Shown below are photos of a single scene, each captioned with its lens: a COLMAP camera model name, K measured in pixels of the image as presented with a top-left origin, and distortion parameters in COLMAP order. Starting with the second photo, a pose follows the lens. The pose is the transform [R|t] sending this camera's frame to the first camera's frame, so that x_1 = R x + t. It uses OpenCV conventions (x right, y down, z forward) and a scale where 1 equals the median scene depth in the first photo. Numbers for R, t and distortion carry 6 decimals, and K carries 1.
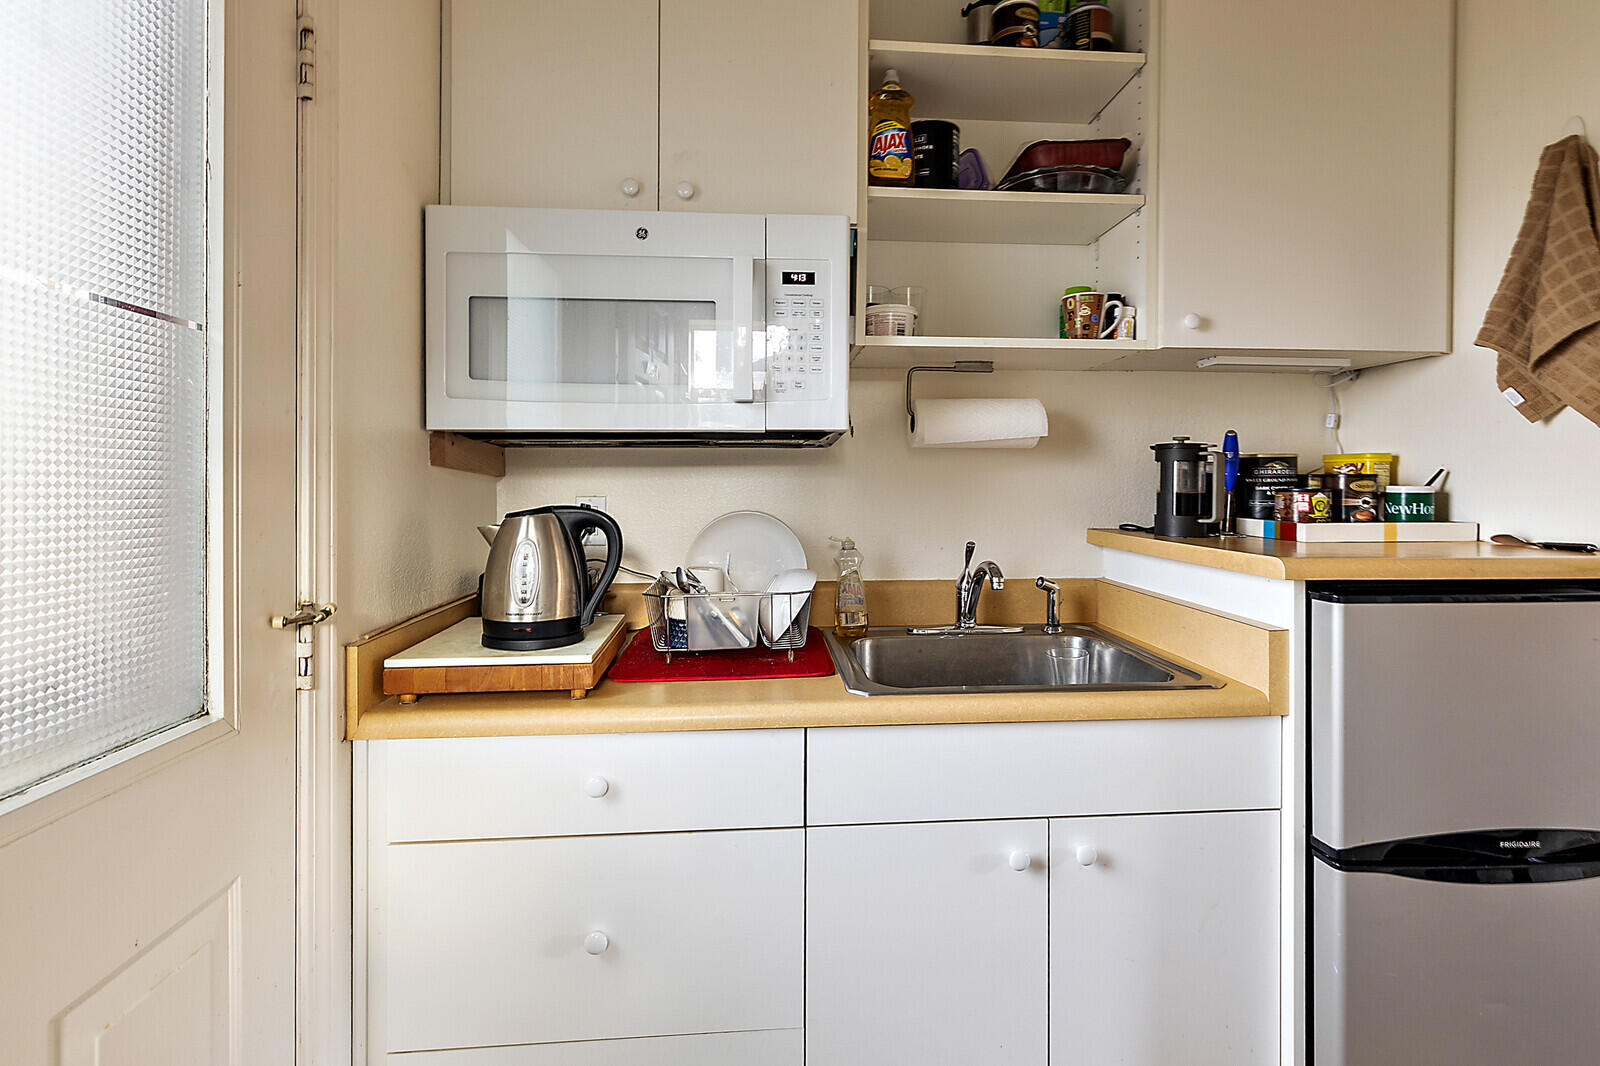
lens RADIAL K [[731.8, 0, 801.2], [0, 731.8, 496.7], [0, 0, 1]] dist [0.001808, 0.000768]
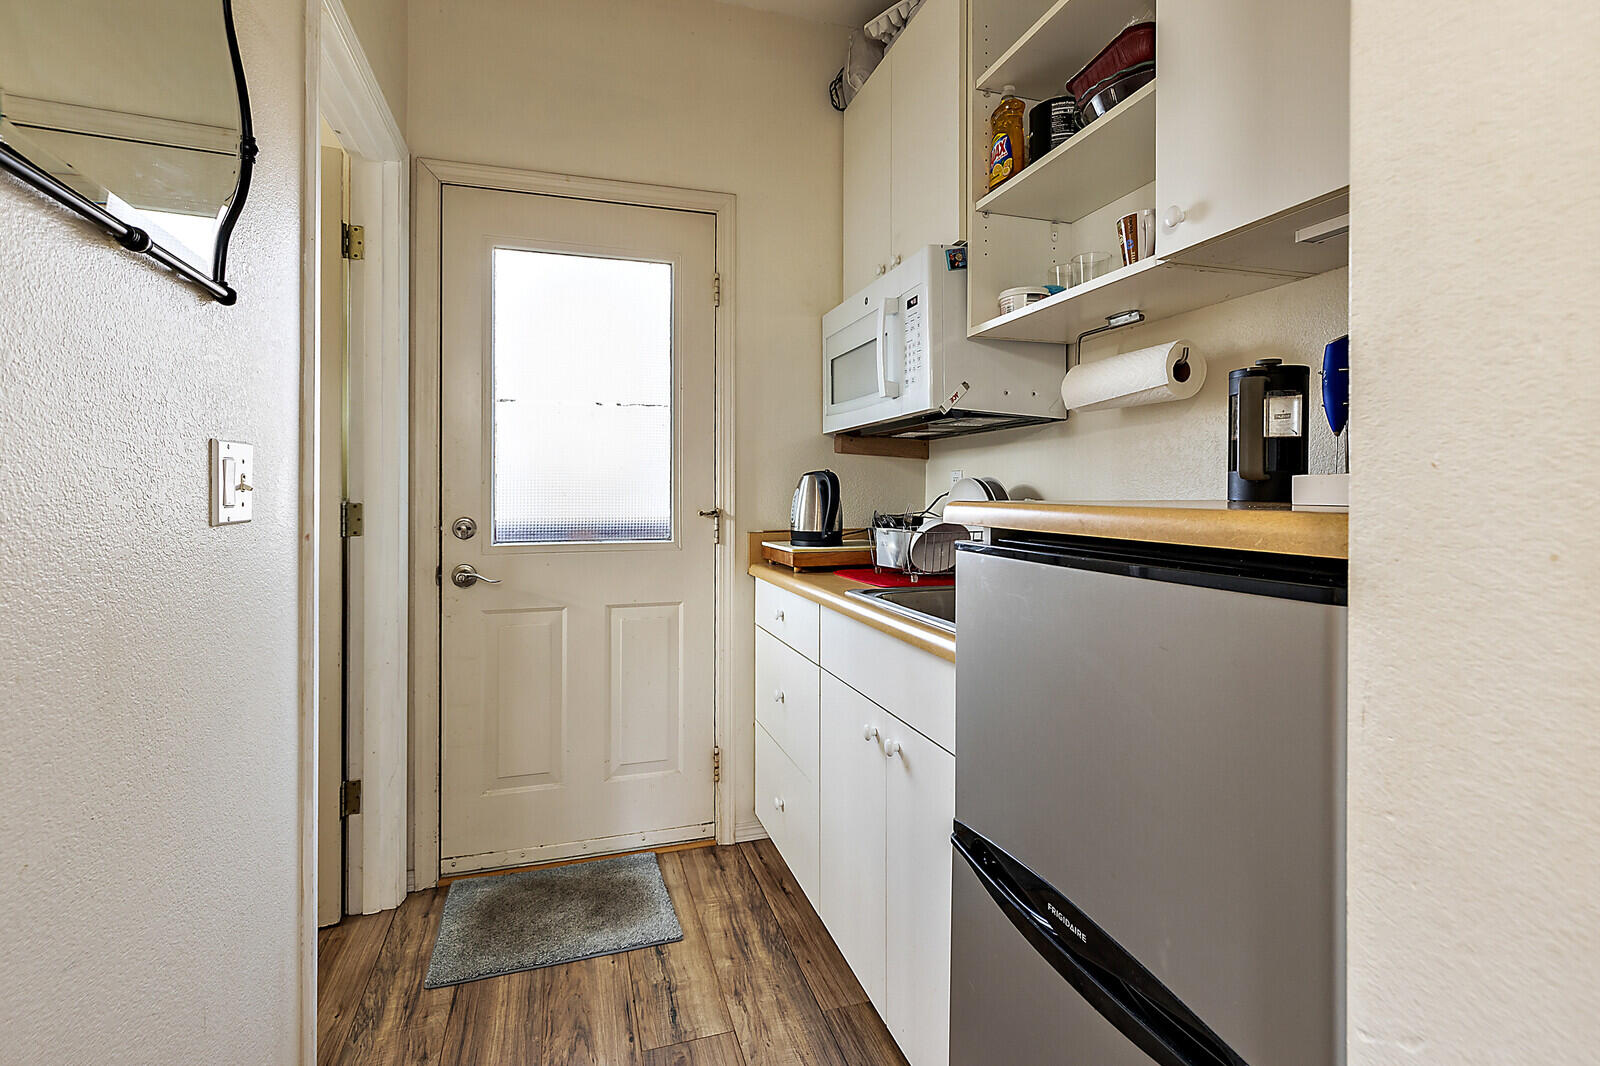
lens RADIAL K [[731.8, 0, 801.2], [0, 731.8, 496.7], [0, 0, 1]] dist [0.001808, 0.000768]
pose [[0.242980, 0.004248, -0.970022, 1.571202], [-0.028509, 0.999590, -0.002763, 0.091509], [0.969612, 0.028326, 0.243001, 0.588352]]
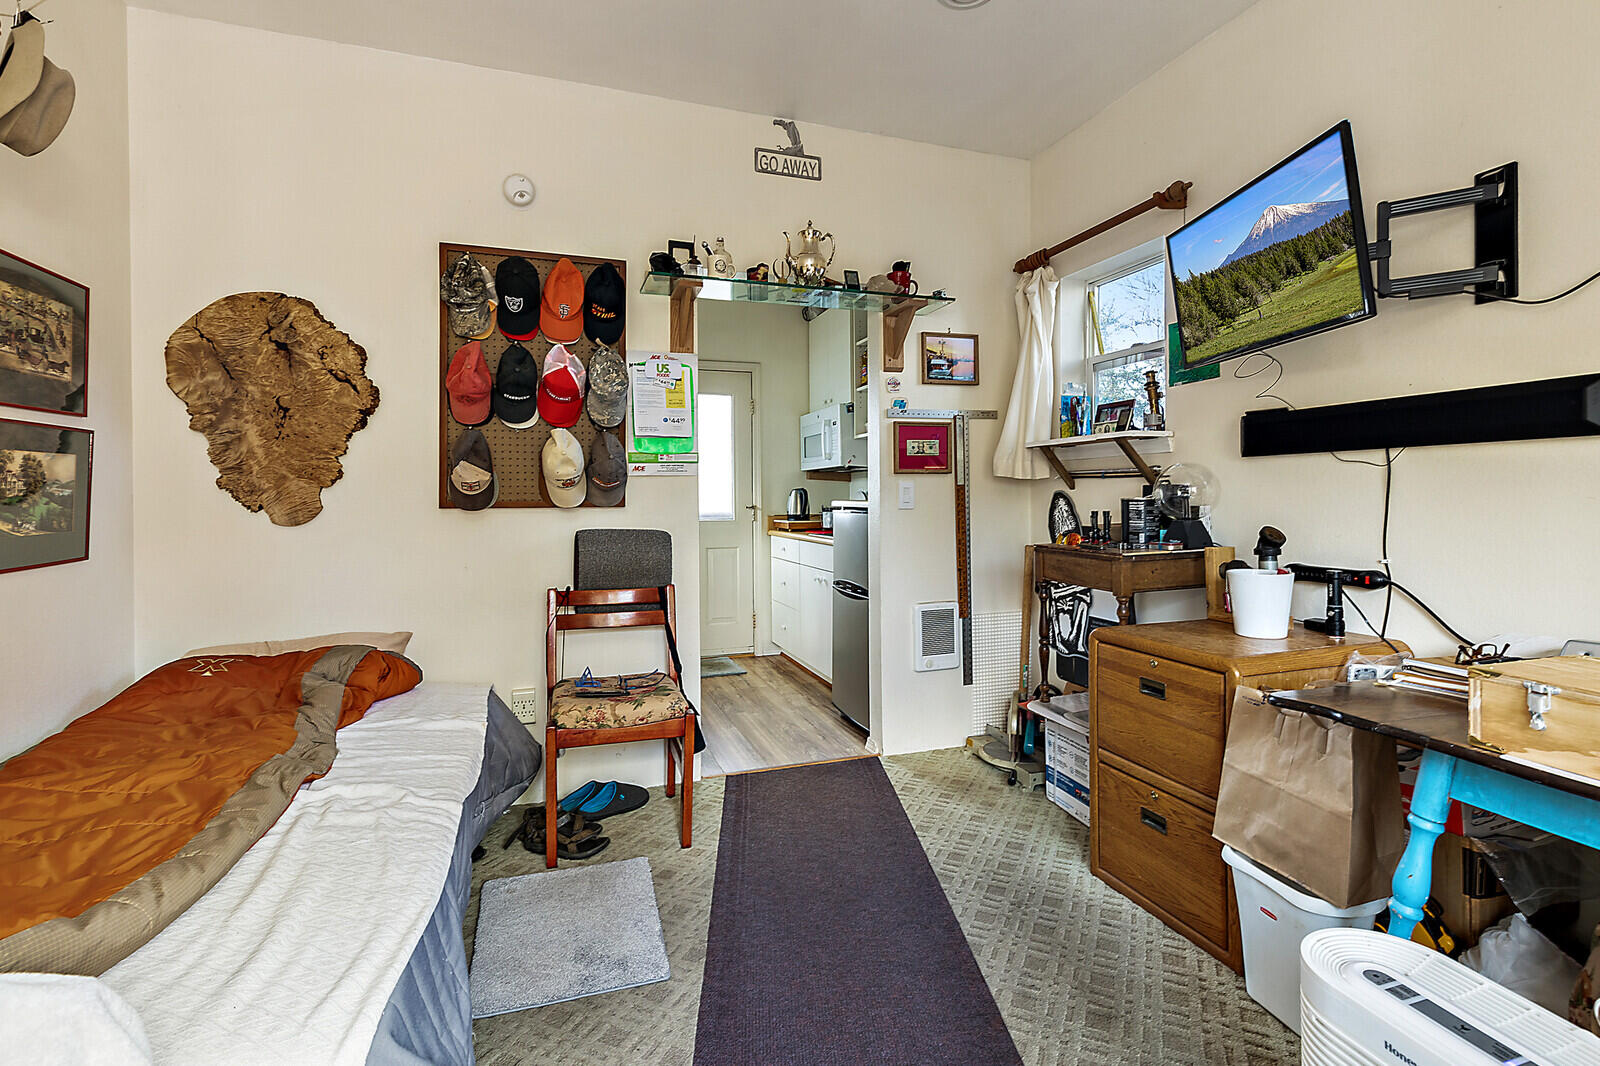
lens RADIAL K [[731.8, 0, 801.2], [0, 731.8, 496.7], [0, 0, 1]] dist [0.001808, 0.000768]
pose [[0.250618, 0.009428, -0.968040, 4.137934], [-0.019802, 0.999793, 0.004611, 0.045099], [0.967883, 0.018014, 0.250753, -0.029445]]
